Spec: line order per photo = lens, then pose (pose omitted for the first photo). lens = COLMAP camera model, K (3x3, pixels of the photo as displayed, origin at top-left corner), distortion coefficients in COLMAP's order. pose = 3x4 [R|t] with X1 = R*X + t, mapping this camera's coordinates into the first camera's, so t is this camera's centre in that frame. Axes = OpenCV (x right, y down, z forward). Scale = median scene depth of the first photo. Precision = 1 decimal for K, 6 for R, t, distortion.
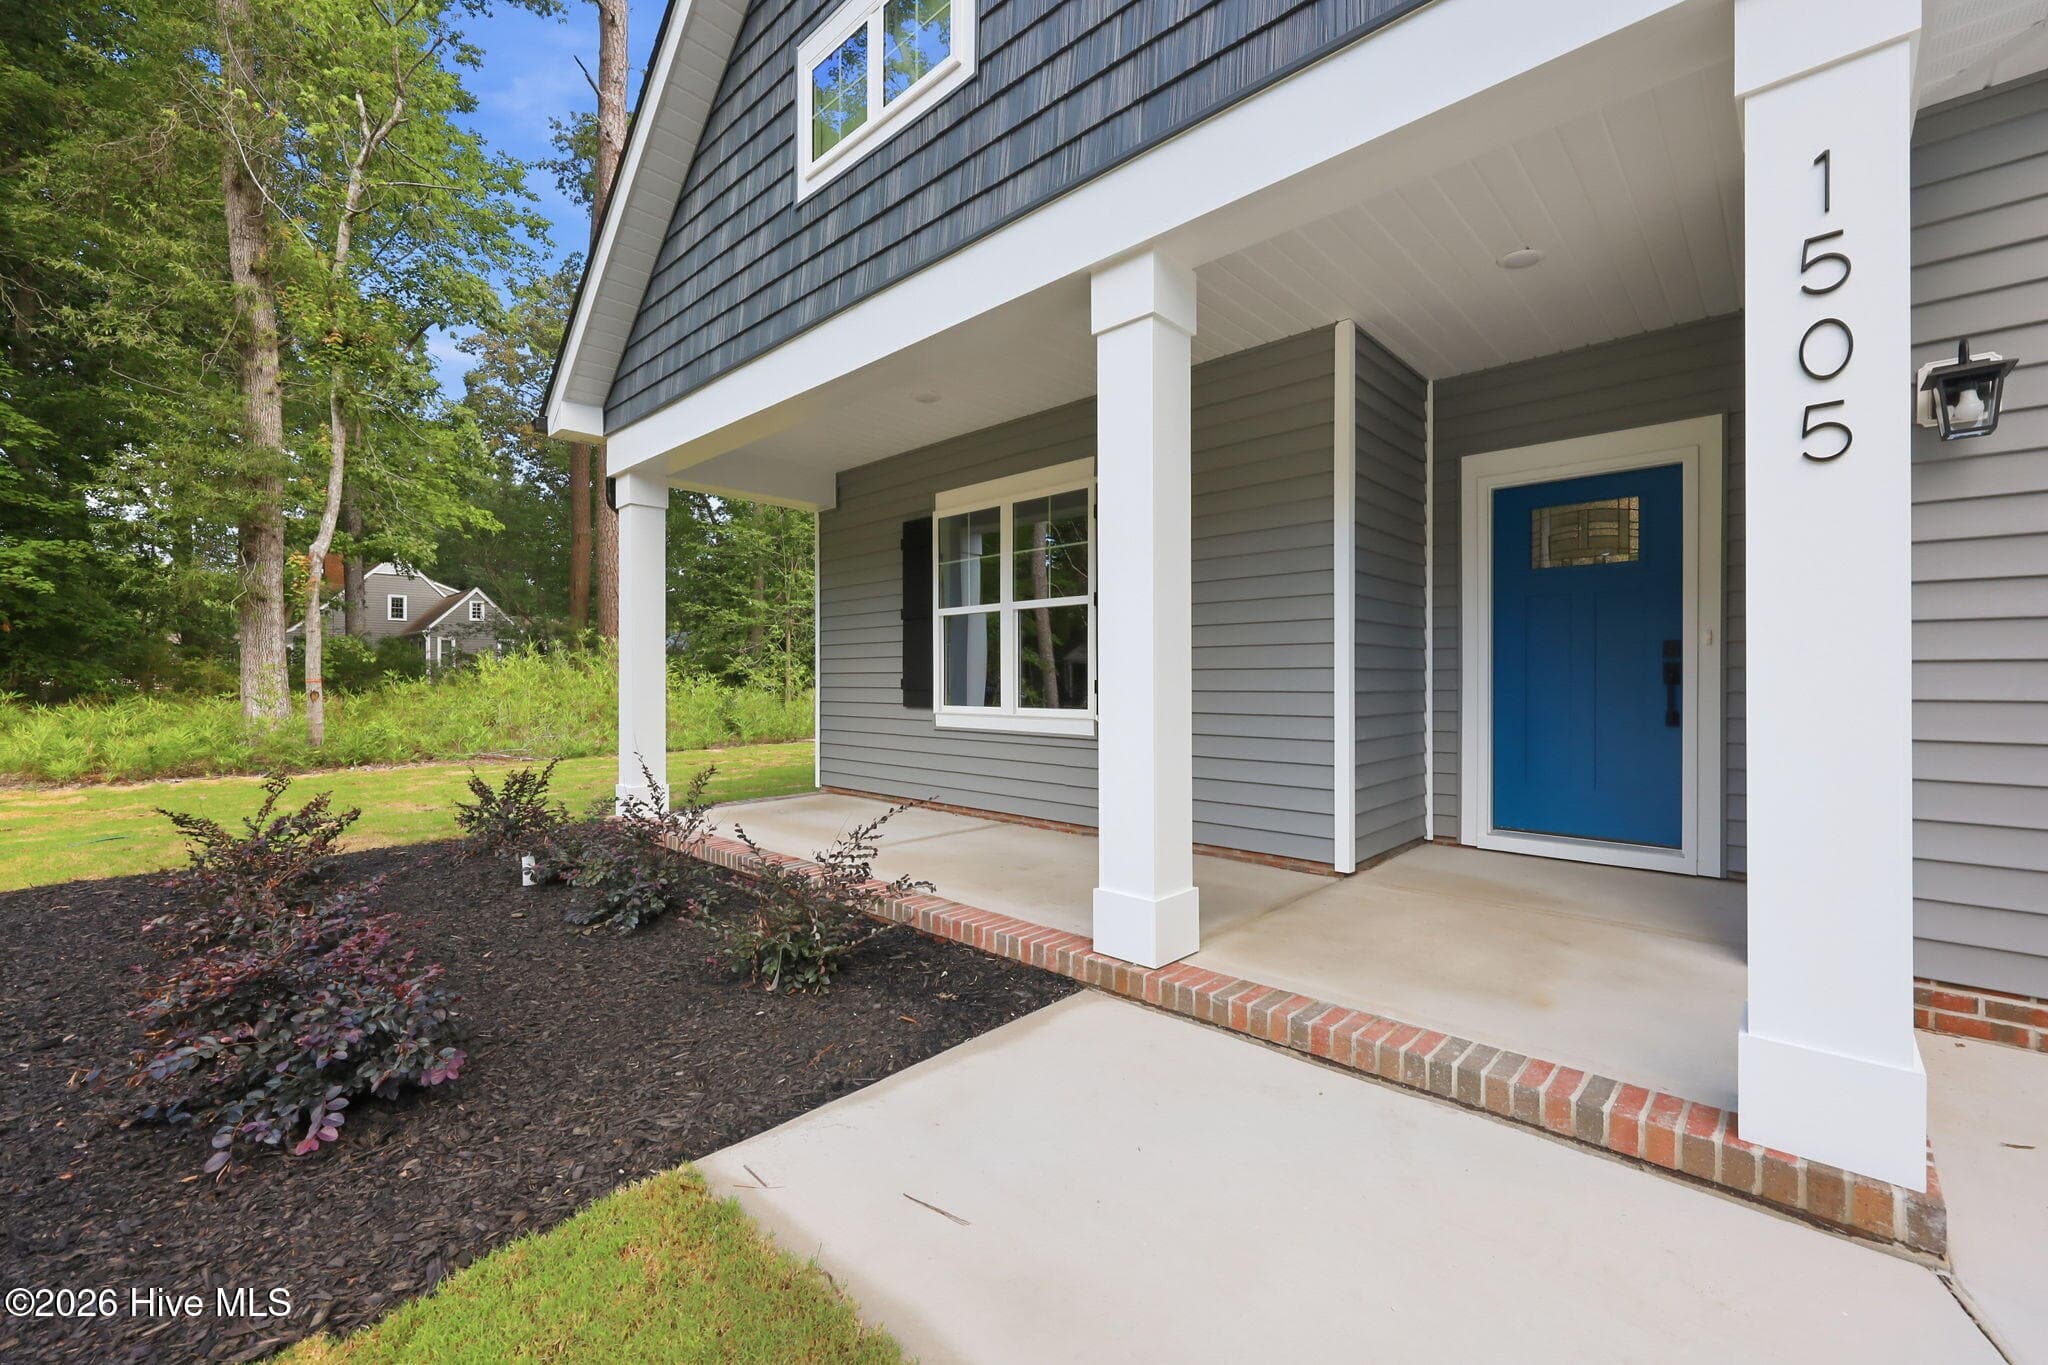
lens RADIAL K [[833.2, 0, 1017.9], [0, 833.2, 680.5], [0, 0, 1]] dist [-0.007243, 0.000021]
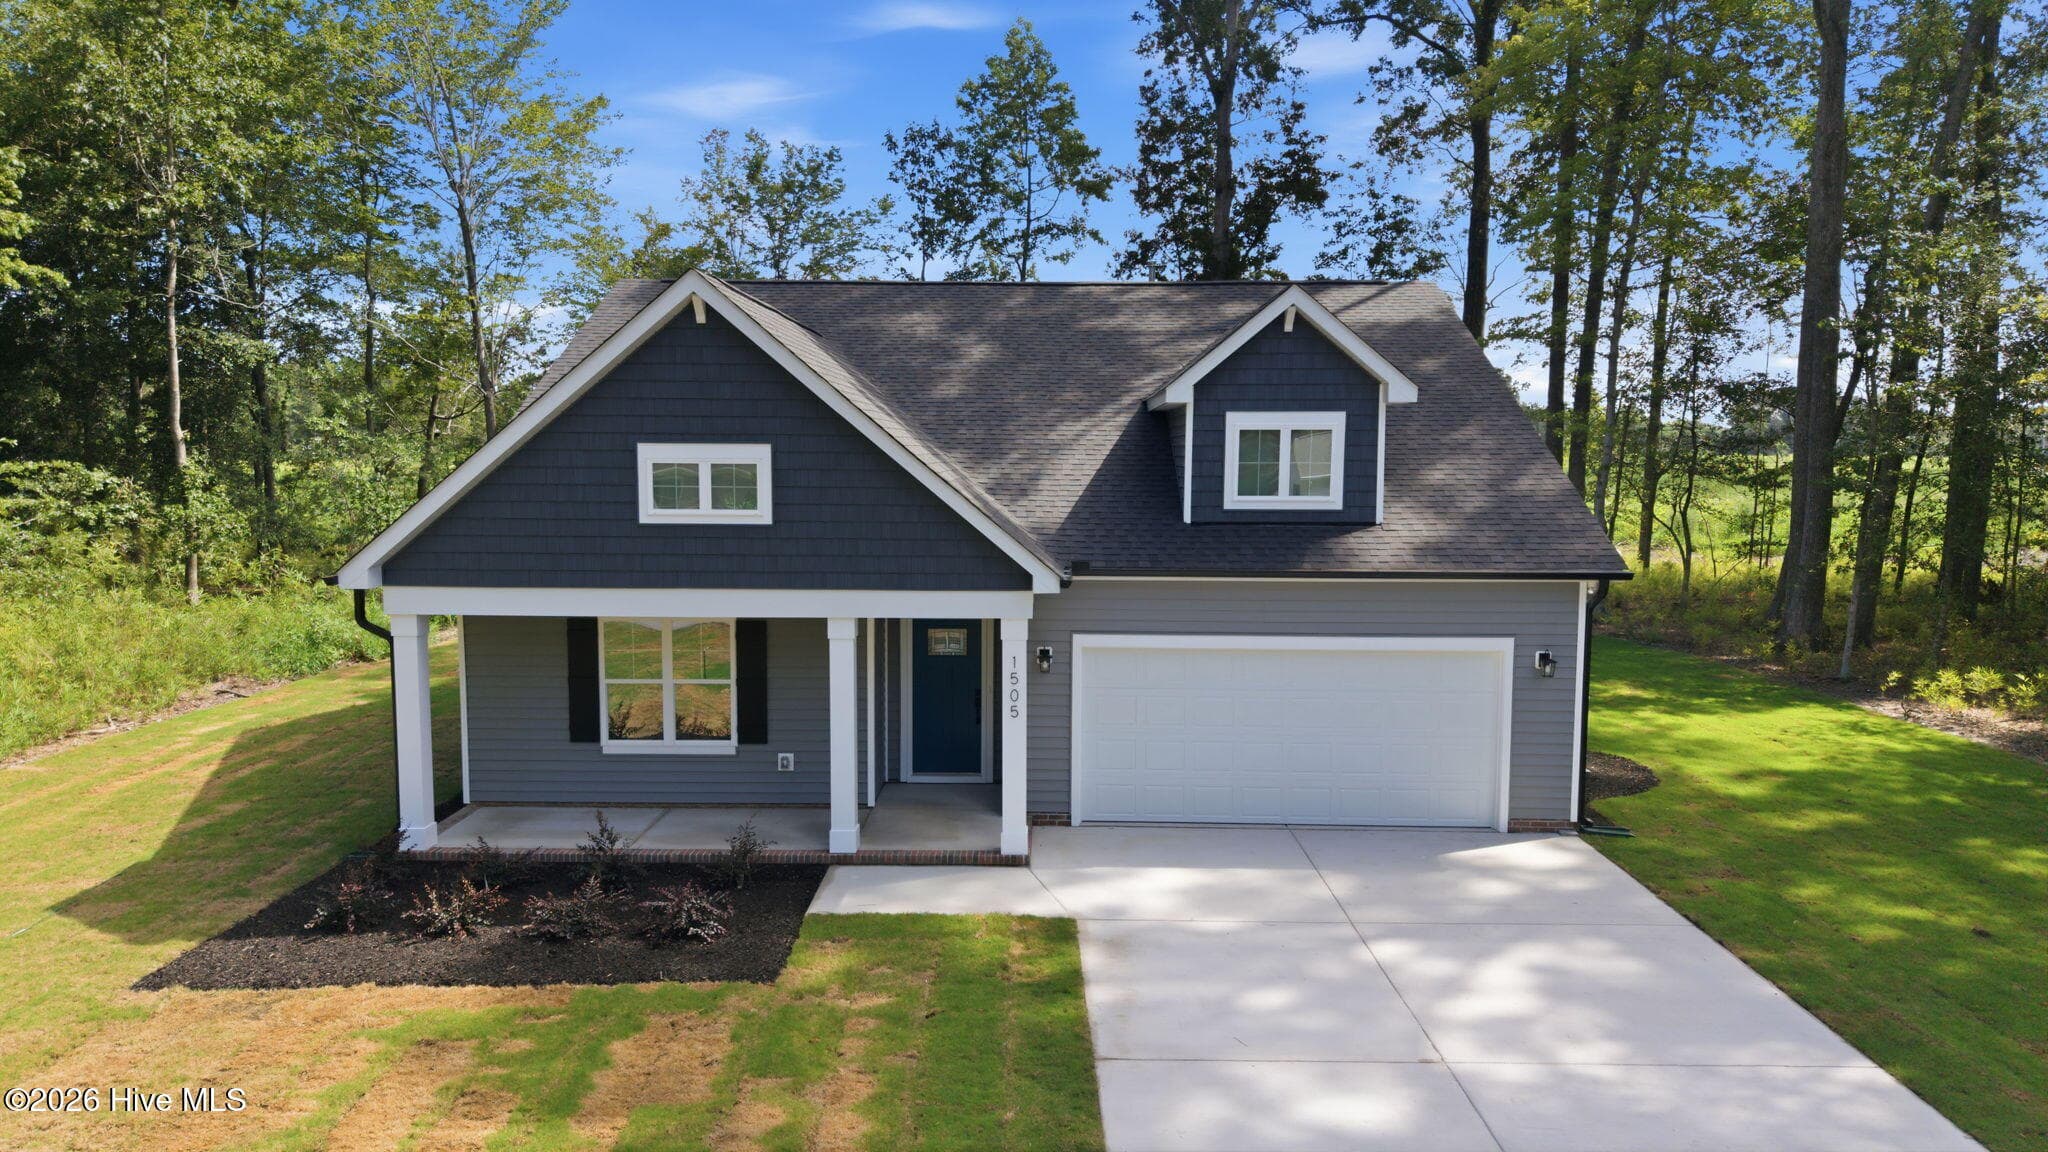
lens RADIAL K [[1423.3, 0, 1024.3], [0, 1423.3, 571.8], [0, 0, 1]] dist [0.037374, -0.042121]
pose [[0.737561, -0.064792, 0.672165, -1.416280], [-0.003195, 0.995040, 0.099421, -0.603235], [-0.675273, -0.075476, 0.733696, -1.592633]]
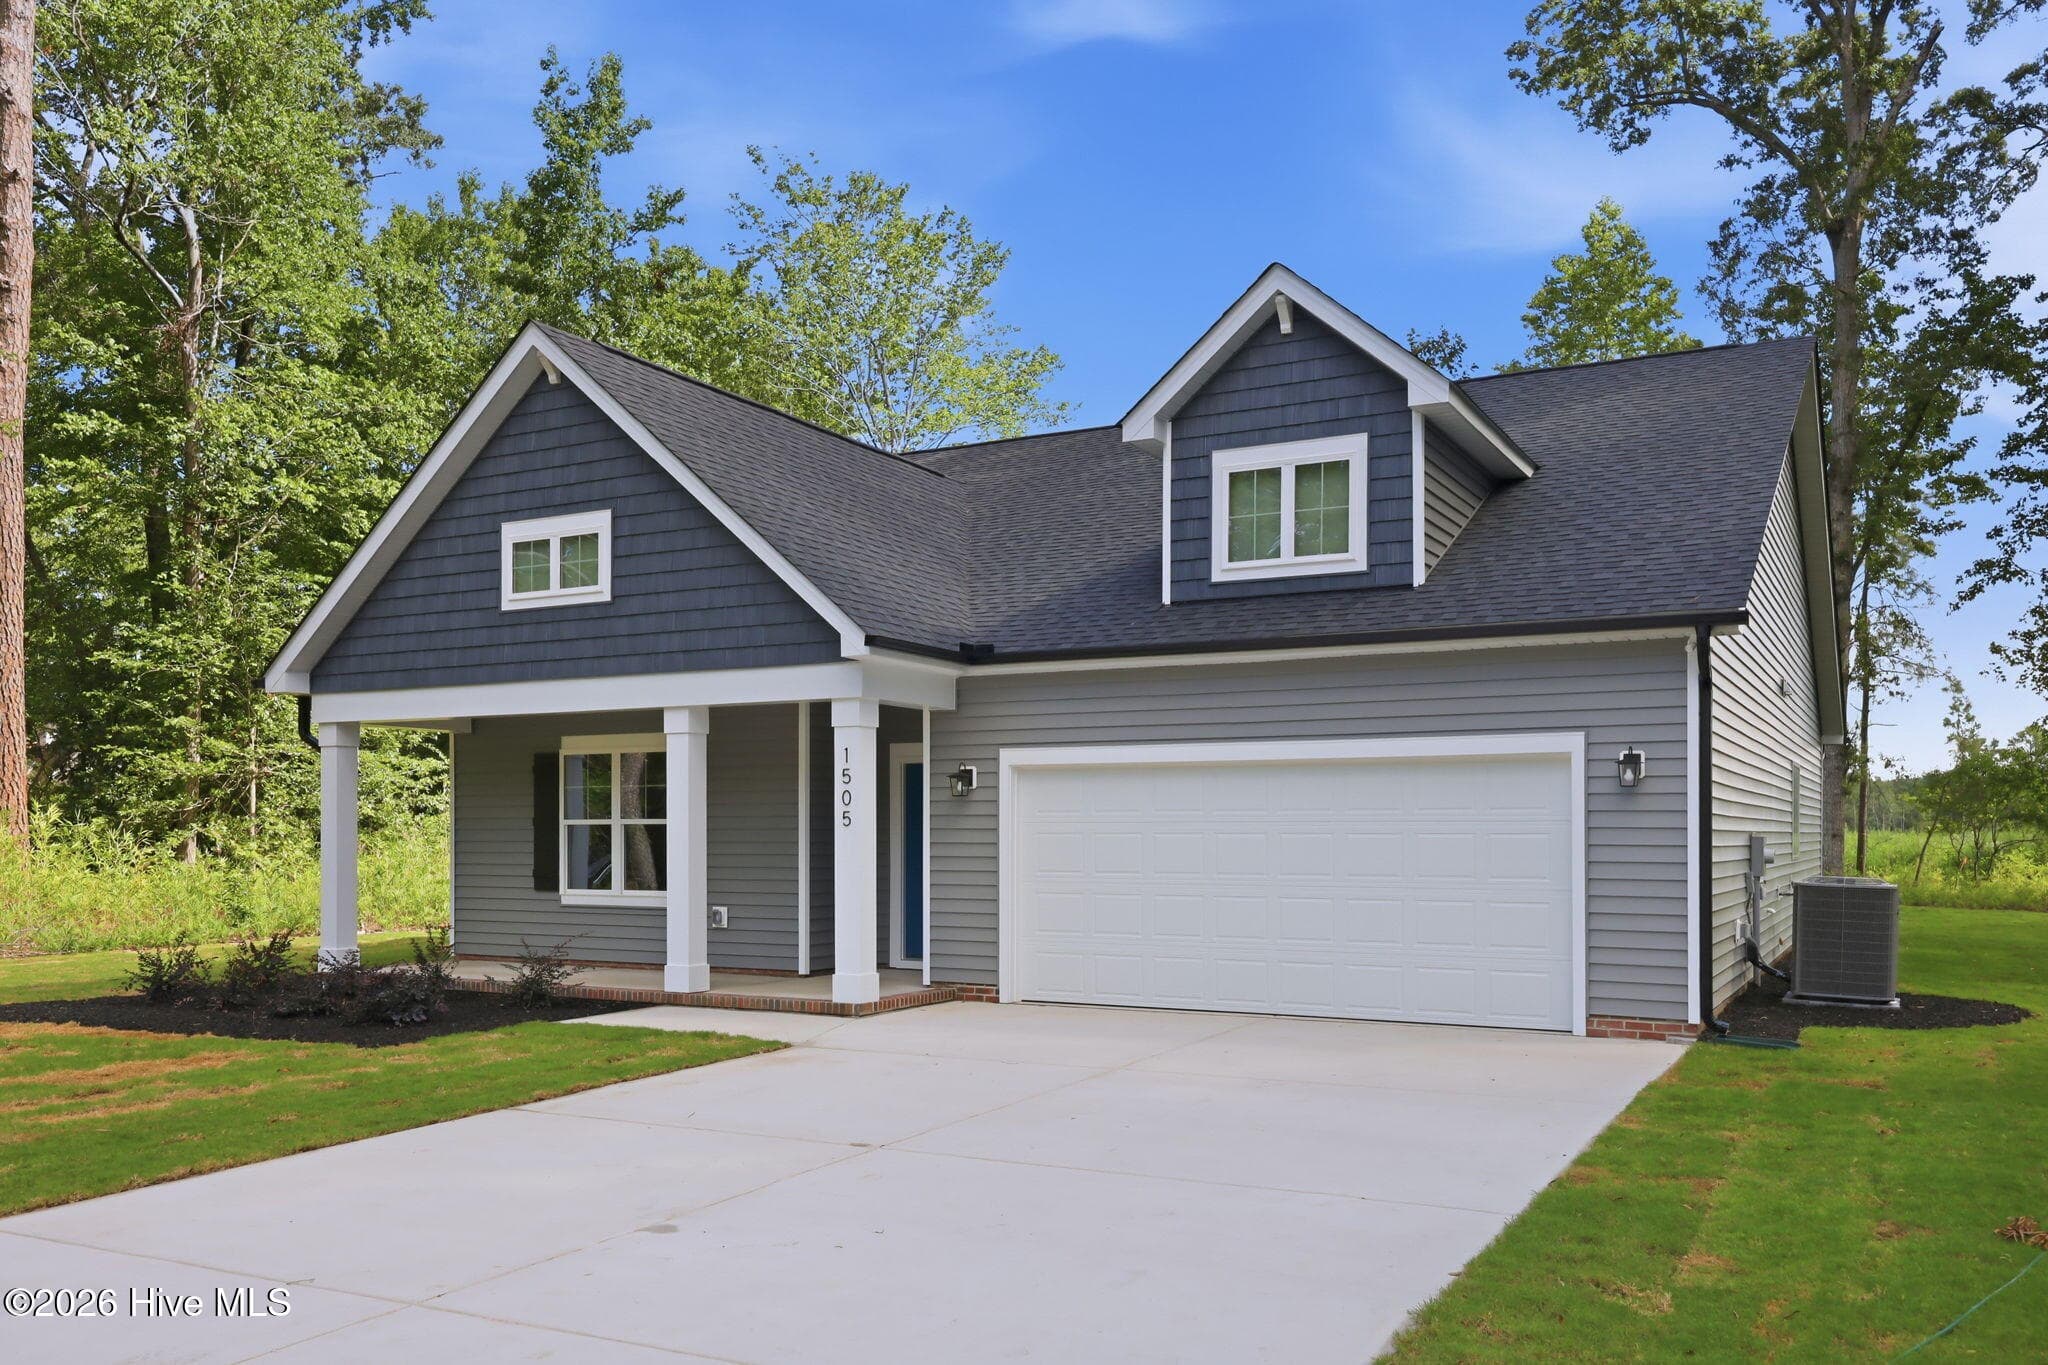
lens RADIAL K [[1696.3, 0, 996.4], [0, 1696.3, 850.2], [0, 0, 1]] dist [-0.009237, 0.010825]
pose [[0.970206, -0.003504, 0.242255, -0.087704], [0.001114, 0.999949, 0.010002, -0.068909], [-0.242278, -0.009434, 0.970161, -2.118476]]
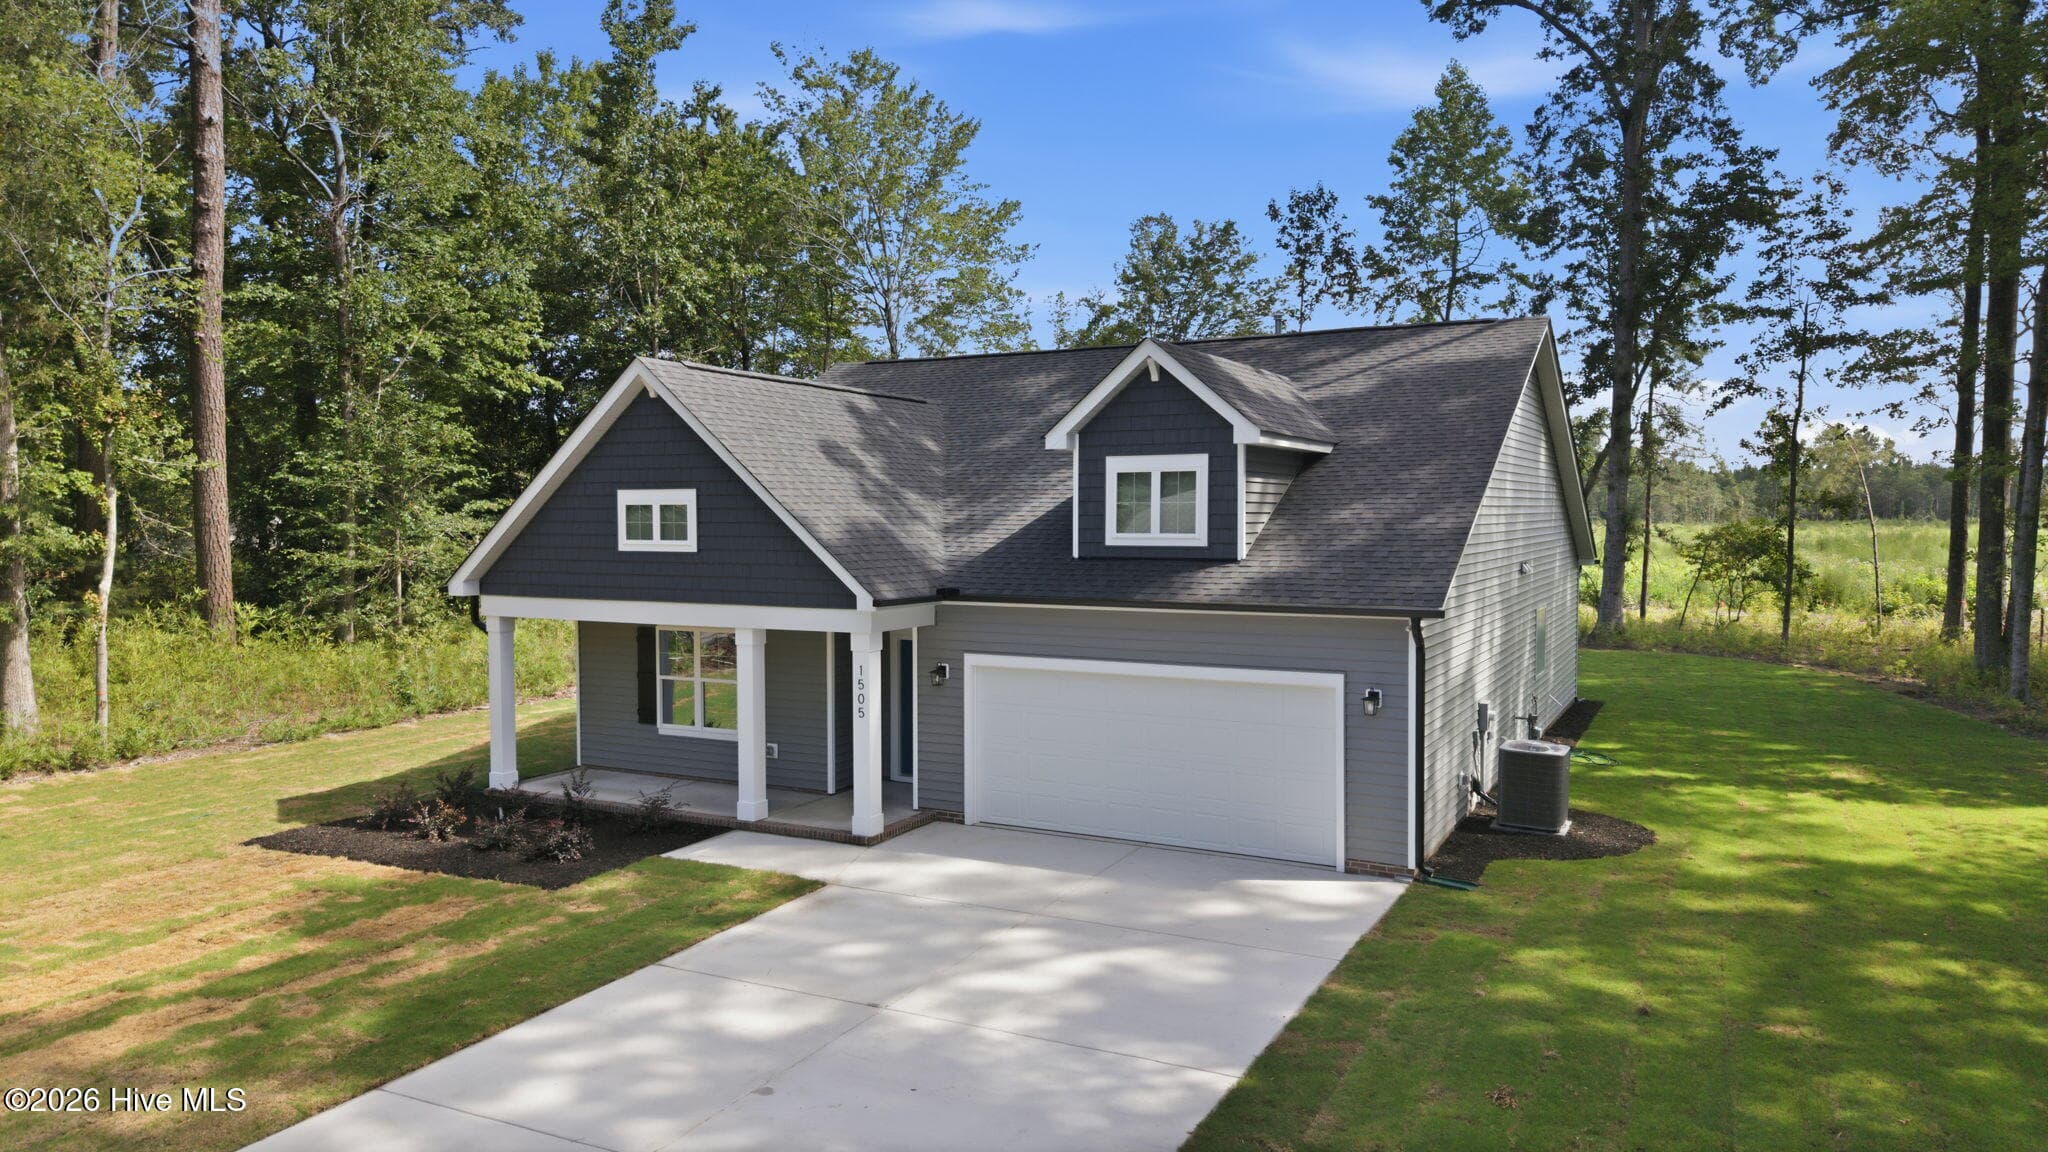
lens RADIAL K [[1423.3, 0, 993.5], [0, 1423.3, 571.9], [0, 0, 1]] dist [0.037374, -0.042121]
pose [[0.967763, -0.020998, 0.250986, -0.190176], [0.008235, 0.998624, 0.051793, -0.549698], [-0.251728, -0.048056, 0.966604, -2.712436]]
